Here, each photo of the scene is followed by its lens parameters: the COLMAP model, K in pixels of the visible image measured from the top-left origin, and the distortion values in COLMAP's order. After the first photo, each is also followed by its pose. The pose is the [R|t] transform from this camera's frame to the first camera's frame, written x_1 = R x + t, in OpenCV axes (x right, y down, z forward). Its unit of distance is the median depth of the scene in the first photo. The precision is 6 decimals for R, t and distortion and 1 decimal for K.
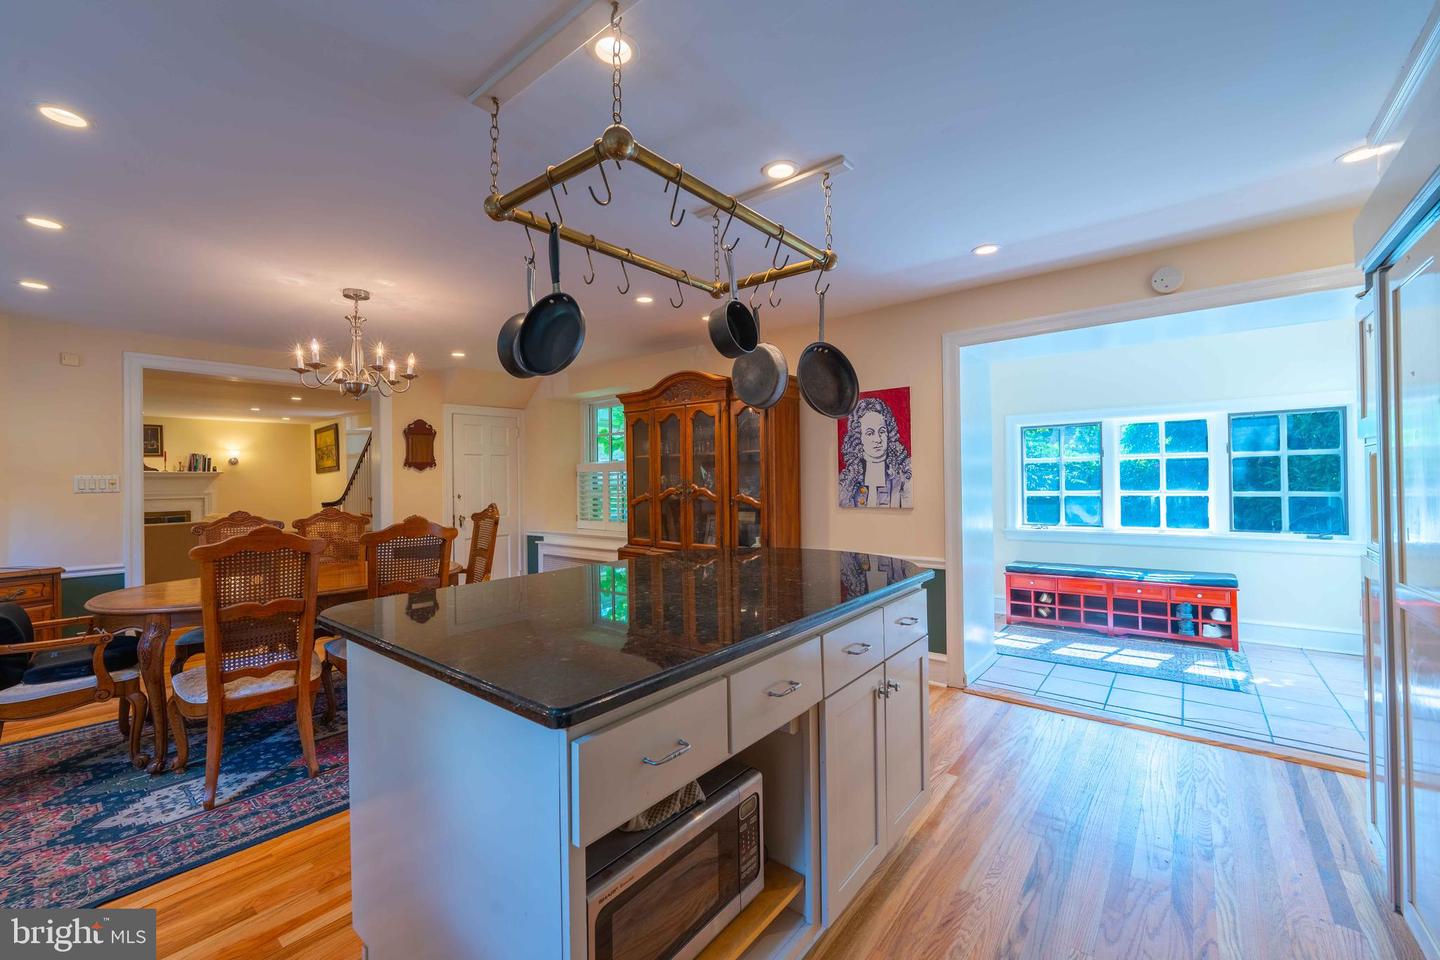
lens RADIAL K [[582.2, 0, 718.6], [0, 582.2, 476.6], [0, 0, 1]] dist [0.001000, 0.000390]
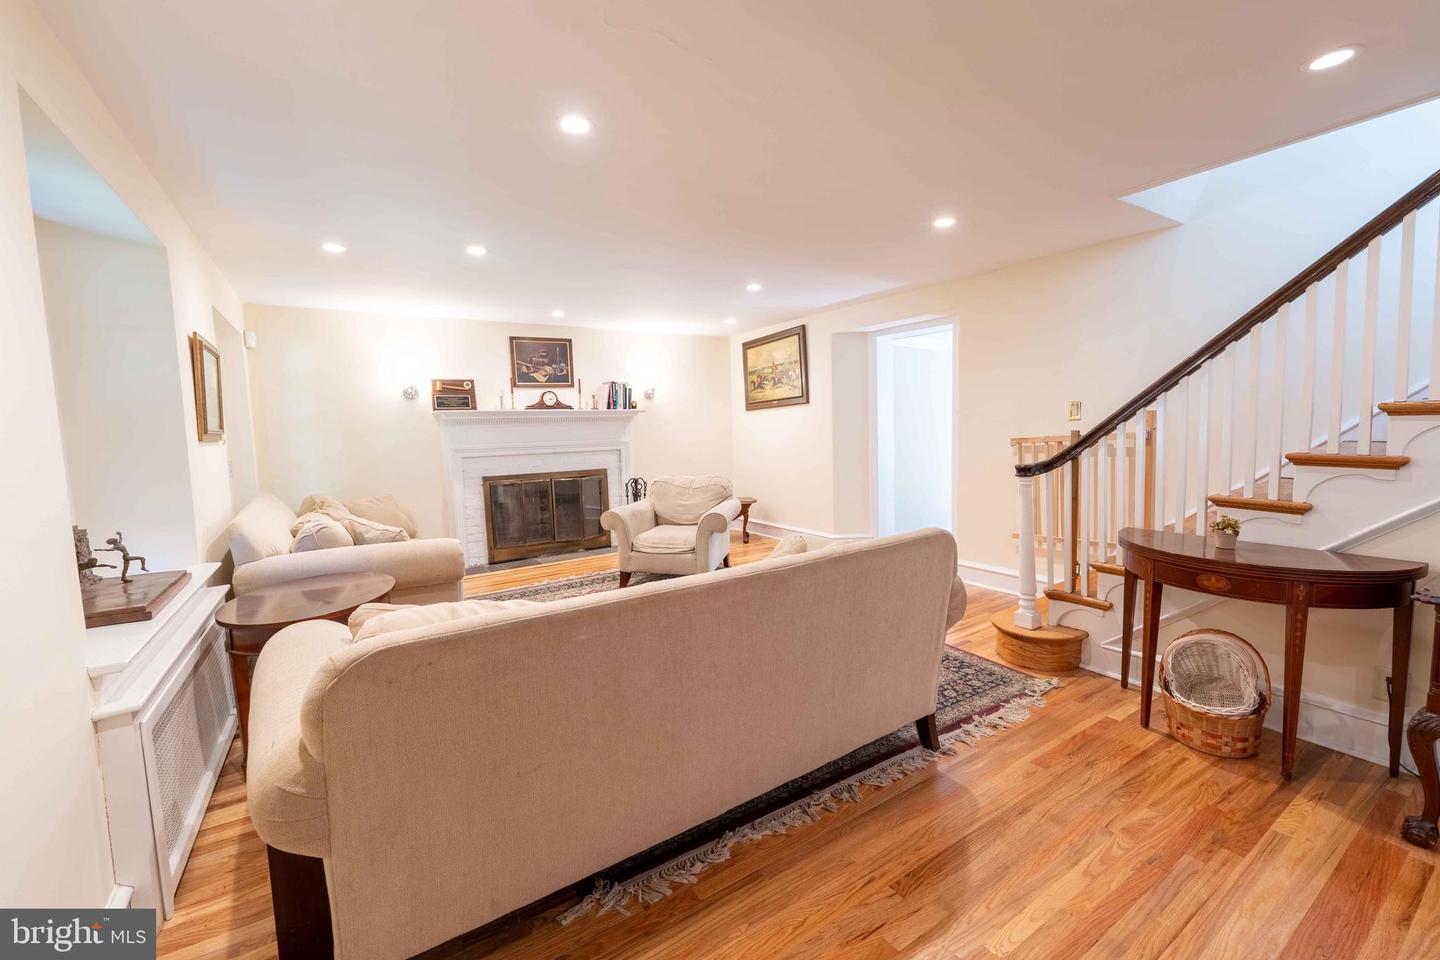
lens RADIAL K [[582.2, 0, 719.9], [0, 582.2, 473.5], [0, 0, 1]] dist [0.001000, 0.000390]
pose [[0.951297, 0.012790, -0.308010, -0.345666], [0.015682, 0.995838, 0.089784, 0.003758], [0.307876, -0.090242, 0.947137, 0.244105]]
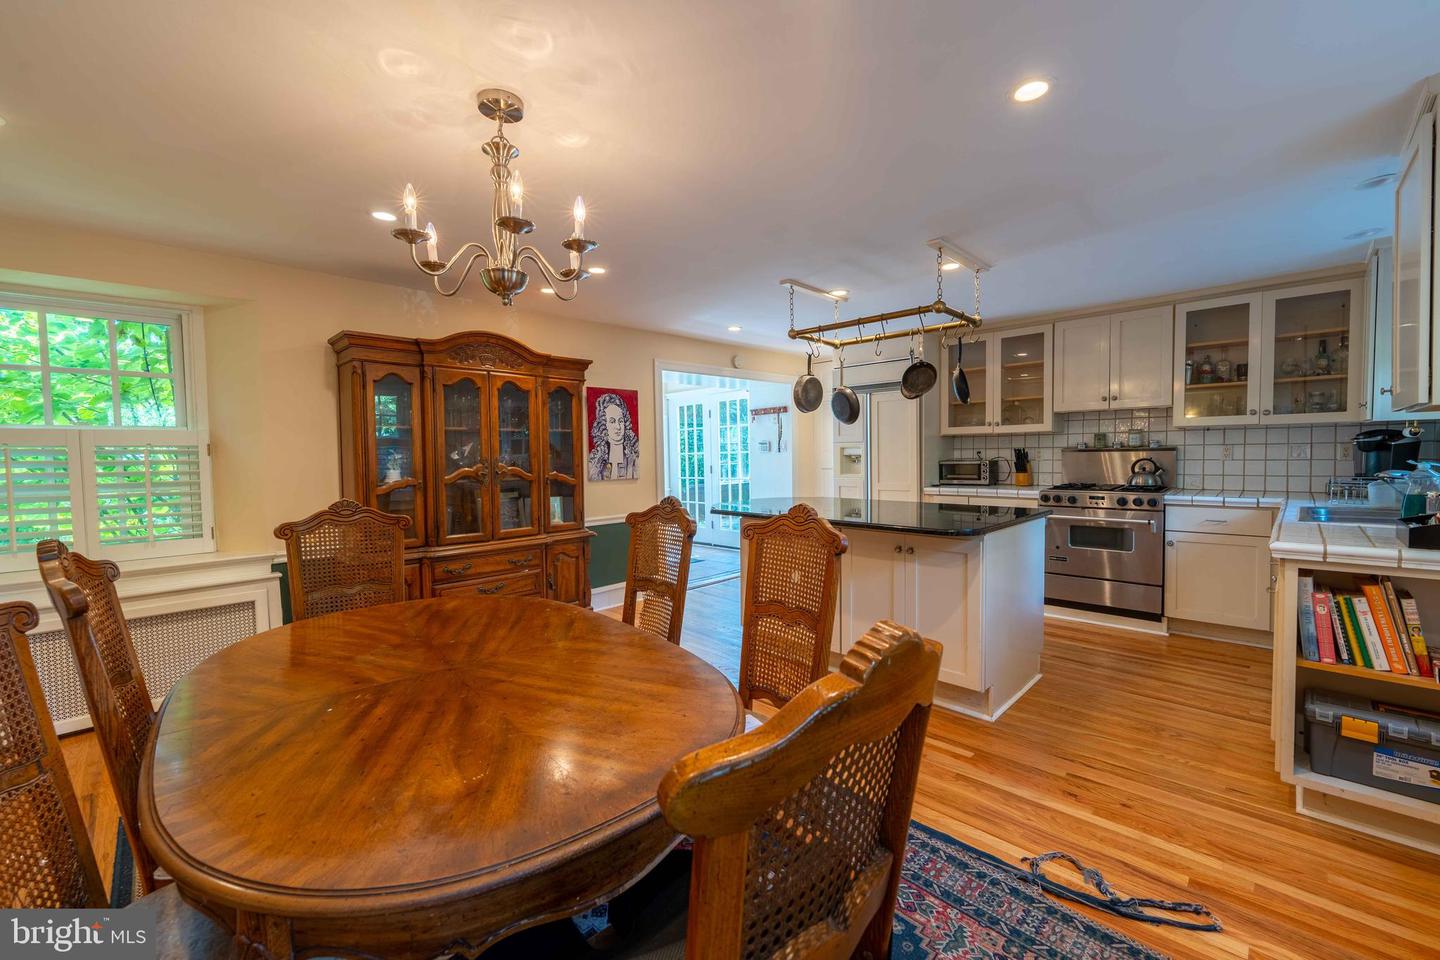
lens RADIAL K [[582.2, 0, 718.8], [0, 582.2, 477.1], [0, 0, 1]] dist [0.001000, 0.000390]
pose [[0.090621, -0.029681, 0.995443, -1.034037], [0.010074, 0.999532, 0.028886, 0.013240], [-0.995835, 0.007410, 0.090878, 0.681999]]
